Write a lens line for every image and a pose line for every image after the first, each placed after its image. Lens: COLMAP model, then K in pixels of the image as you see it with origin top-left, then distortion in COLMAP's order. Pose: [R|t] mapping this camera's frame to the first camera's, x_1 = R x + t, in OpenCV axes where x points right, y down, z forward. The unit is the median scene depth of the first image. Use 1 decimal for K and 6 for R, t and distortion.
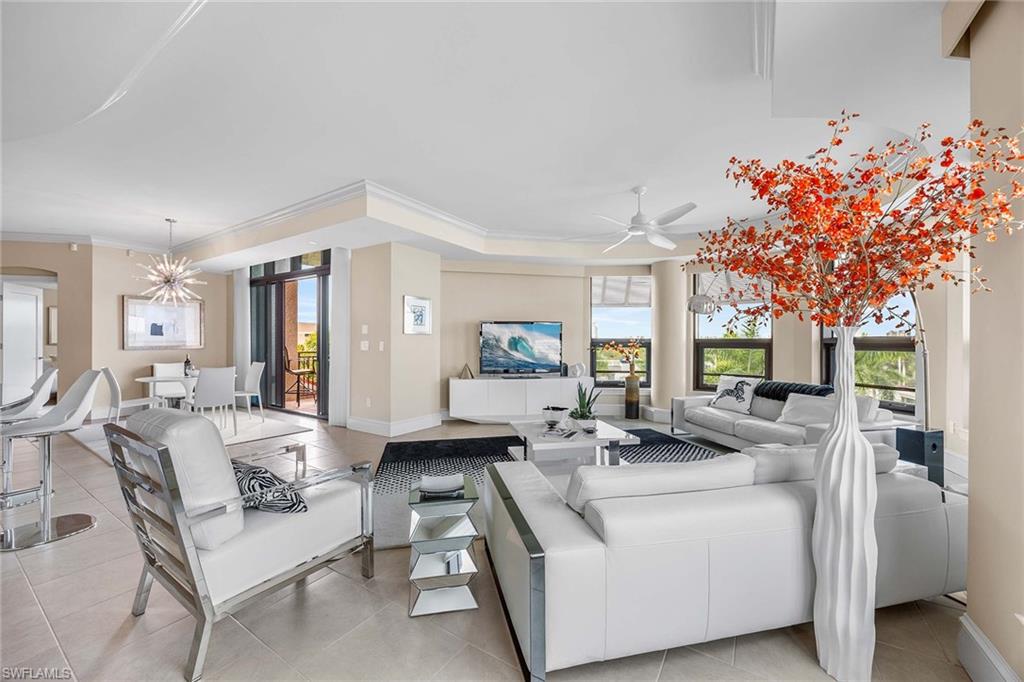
lens RADIAL K [[390.5, 0, 510.2], [0, 390.5, 340.0], [0, 0, 1]] dist [-0.002439, 0.000114]
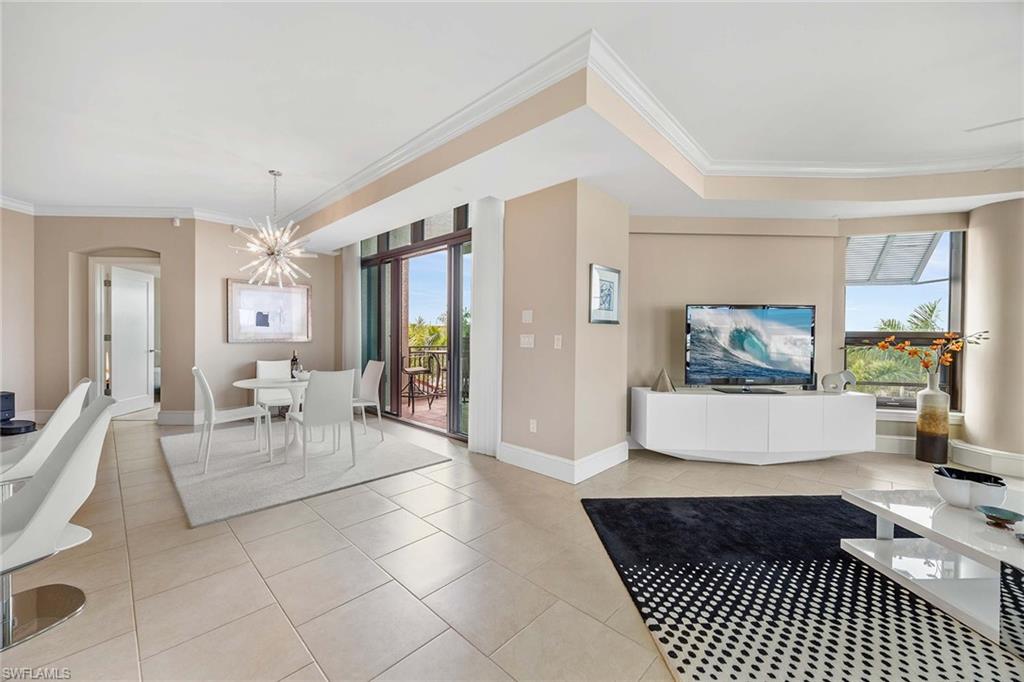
lens RADIAL K [[390.5, 0, 512.4], [0, 390.5, 336.8], [0, 0, 1]] dist [-0.002439, 0.000114]
pose [[0.984084, 0.006351, -0.177588, -0.243751], [-0.005022, 0.999956, 0.007933, 0.002354], [0.177631, -0.006915, 0.984073, 0.289962]]
